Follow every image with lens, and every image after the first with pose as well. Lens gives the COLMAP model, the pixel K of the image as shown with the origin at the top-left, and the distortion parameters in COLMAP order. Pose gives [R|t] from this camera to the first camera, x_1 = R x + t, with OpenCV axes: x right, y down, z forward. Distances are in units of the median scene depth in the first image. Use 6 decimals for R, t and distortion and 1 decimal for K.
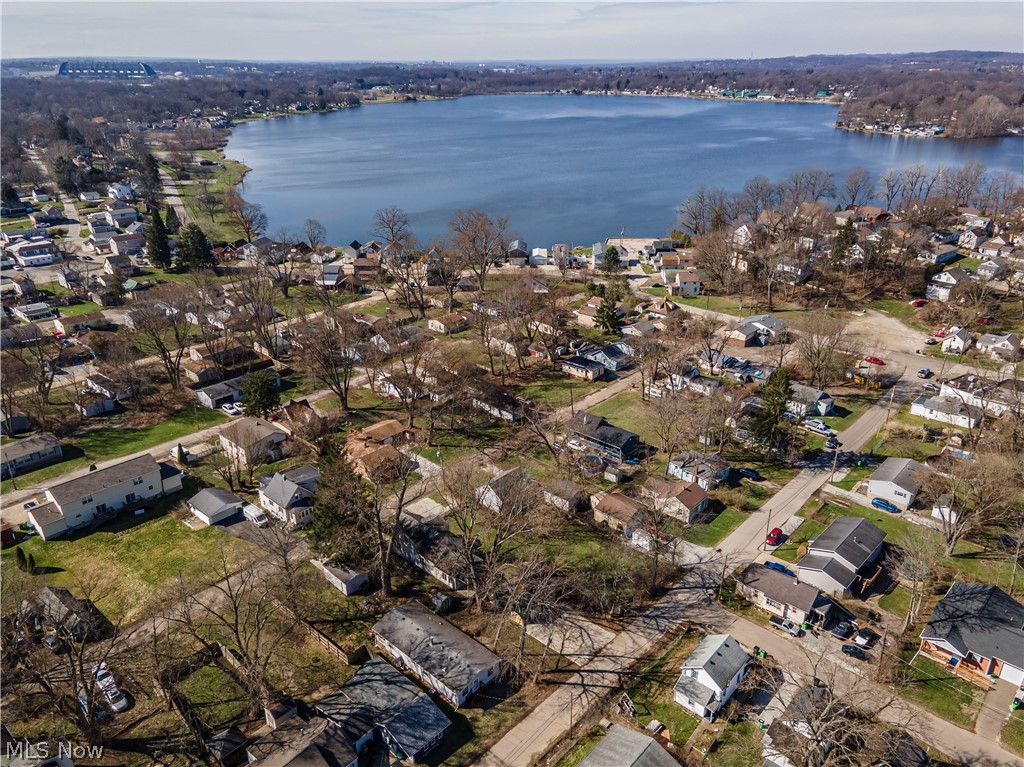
lens RADIAL K [[726.0, 0, 513.0], [0, 726.0, 386.5], [0, 0, 1]] dist [0.045520, 0.006711]
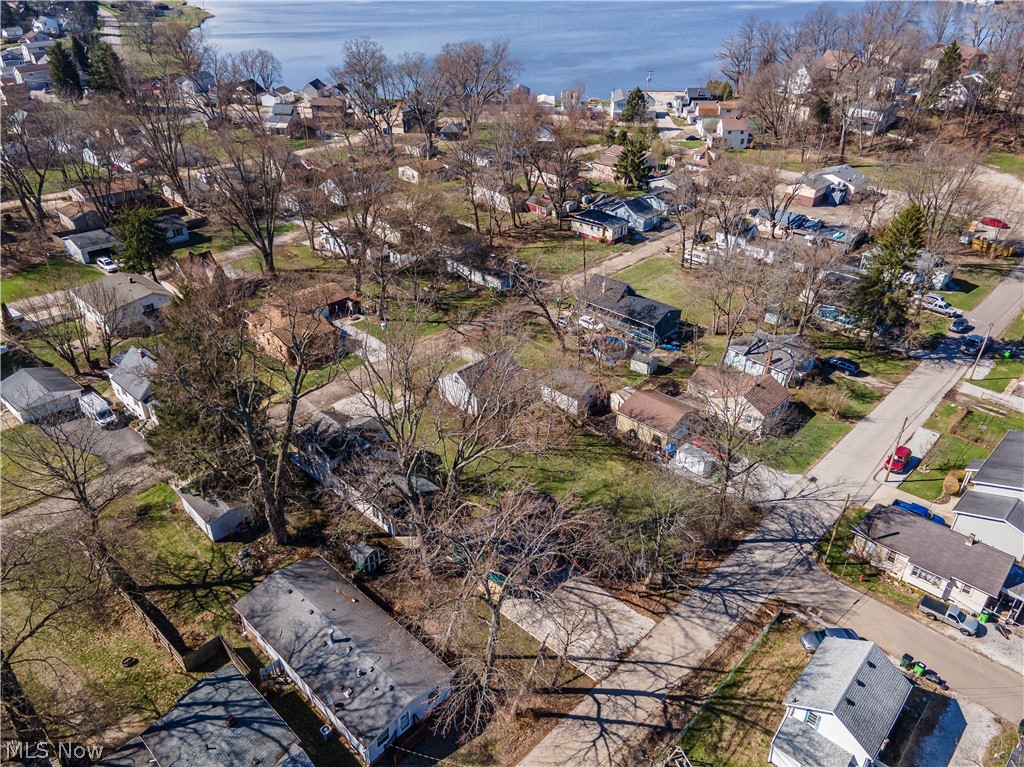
lens RADIAL K [[726.0, 0, 507.6], [0, 726.0, 379.3], [0, 0, 1]] dist [0.045520, 0.006711]
pose [[0.999742, 0.020866, -0.008964, 0.017025], [-0.019645, 0.992629, 0.119592, 0.057564], [0.011393, -0.119385, 0.992783, 0.323852]]
